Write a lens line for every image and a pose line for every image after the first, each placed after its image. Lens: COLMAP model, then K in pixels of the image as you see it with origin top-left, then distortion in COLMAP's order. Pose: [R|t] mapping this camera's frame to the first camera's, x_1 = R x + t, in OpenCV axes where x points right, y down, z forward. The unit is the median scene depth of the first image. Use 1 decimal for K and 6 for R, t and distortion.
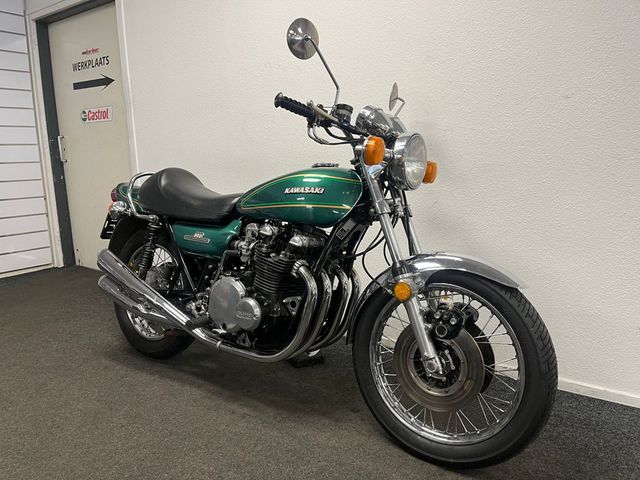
lens RADIAL K [[470.6, 0, 320.0], [0, 470.6, 240.0], [0, 0, 1]] dist [0.067074, -0.103268]
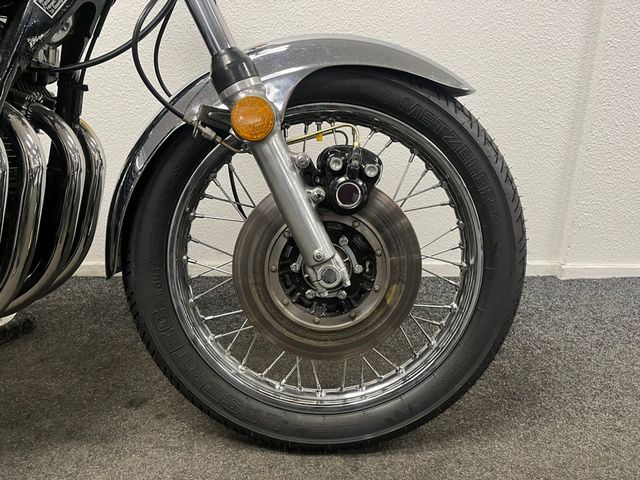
lens RADIAL K [[470.6, 0, 320.0], [0, 470.6, 240.0], [0, 0, 1]] dist [0.067074, -0.103268]
pose [[0.803180, -0.172271, 0.570285, -0.033064], [0.082940, 0.980290, 0.179313, 0.139259], [-0.589935, -0.096721, 0.801637, 0.598269]]
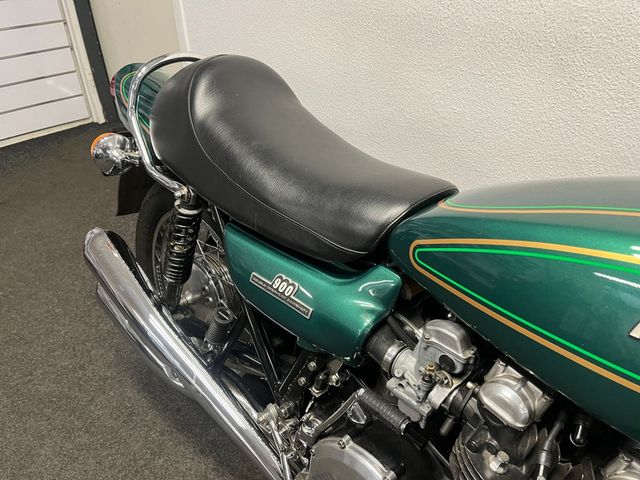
lens RADIAL K [[470.6, 0, 320.0], [0, 470.6, 240.0], [0, 0, 1]] dist [0.067074, -0.103268]
pose [[0.984768, 0.100759, -0.141706, -0.229927], [-0.033374, 0.909360, 0.414669, -0.271344], [0.170643, -0.403623, 0.898871, 0.872965]]
